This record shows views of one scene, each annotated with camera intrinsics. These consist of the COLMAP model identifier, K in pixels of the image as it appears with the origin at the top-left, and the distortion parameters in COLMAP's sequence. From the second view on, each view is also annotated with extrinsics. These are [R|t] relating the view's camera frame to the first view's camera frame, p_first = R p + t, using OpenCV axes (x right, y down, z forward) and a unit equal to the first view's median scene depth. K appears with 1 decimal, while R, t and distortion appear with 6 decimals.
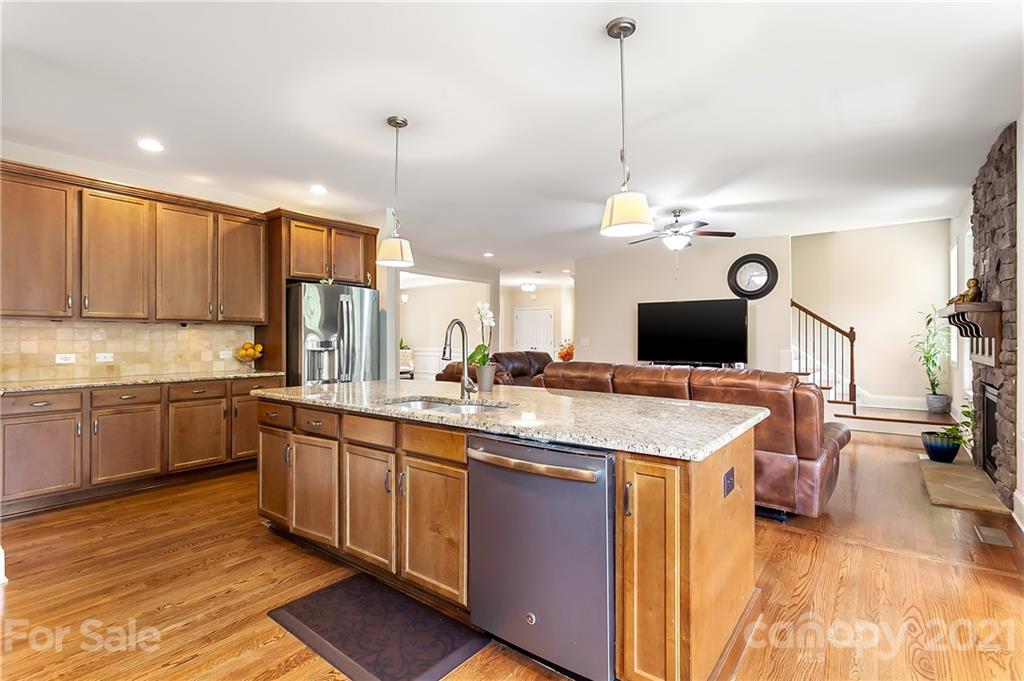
lens RADIAL K [[492.2, 0, 510.5], [0, 492.2, 331.1], [0, 0, 1]] dist [0.003914, 0.001256]
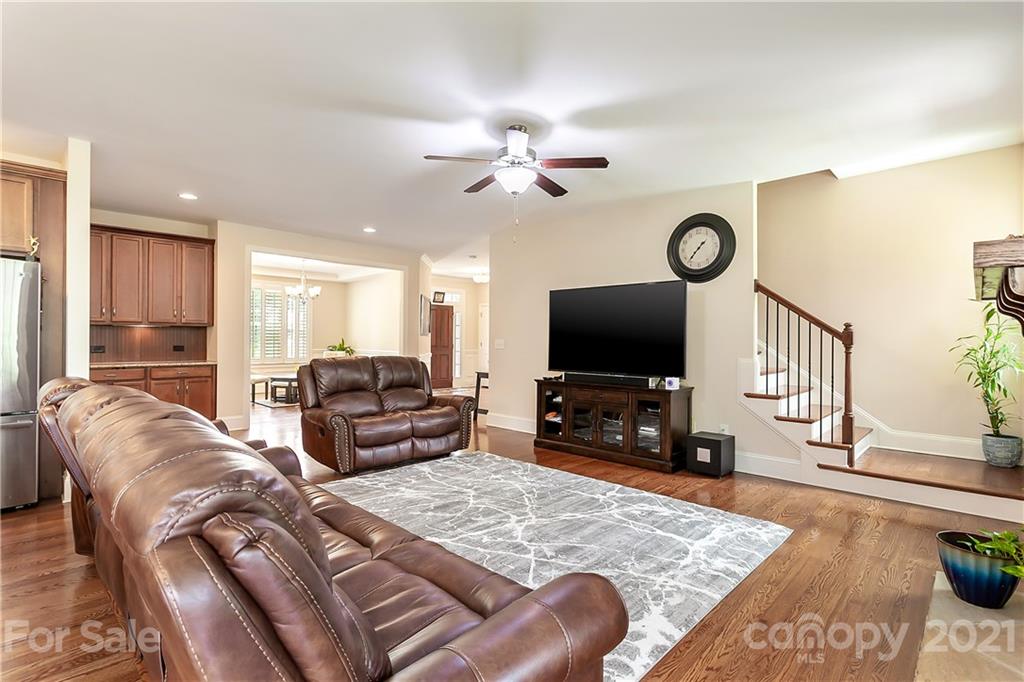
lens RADIAL K [[492.2, 0, 510.5], [0, 492.2, 331.6], [0, 0, 1]] dist [0.003914, 0.001256]
pose [[0.994081, 0.004842, -0.108531, 0.329654], [-0.004964, 0.999987, -0.000850, 0.004493], [0.108525, 0.001383, 0.994093, 0.331542]]
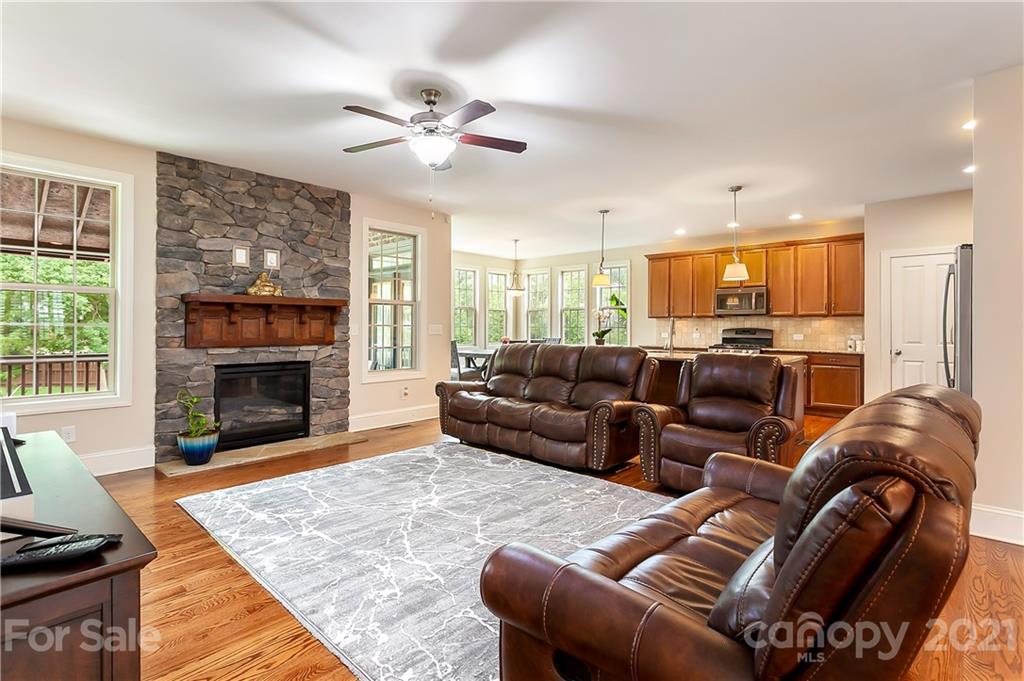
lens RADIAL K [[492.2, 0, 510.5], [0, 492.2, 331.1], [0, 0, 1]] dist [0.003914, 0.001256]
pose [[-0.996240, -0.001282, 0.086623, 0.166718], [-0.001491, 0.999996, -0.002343, 0.019208], [-0.086620, -0.002463, -0.996238, 1.277395]]
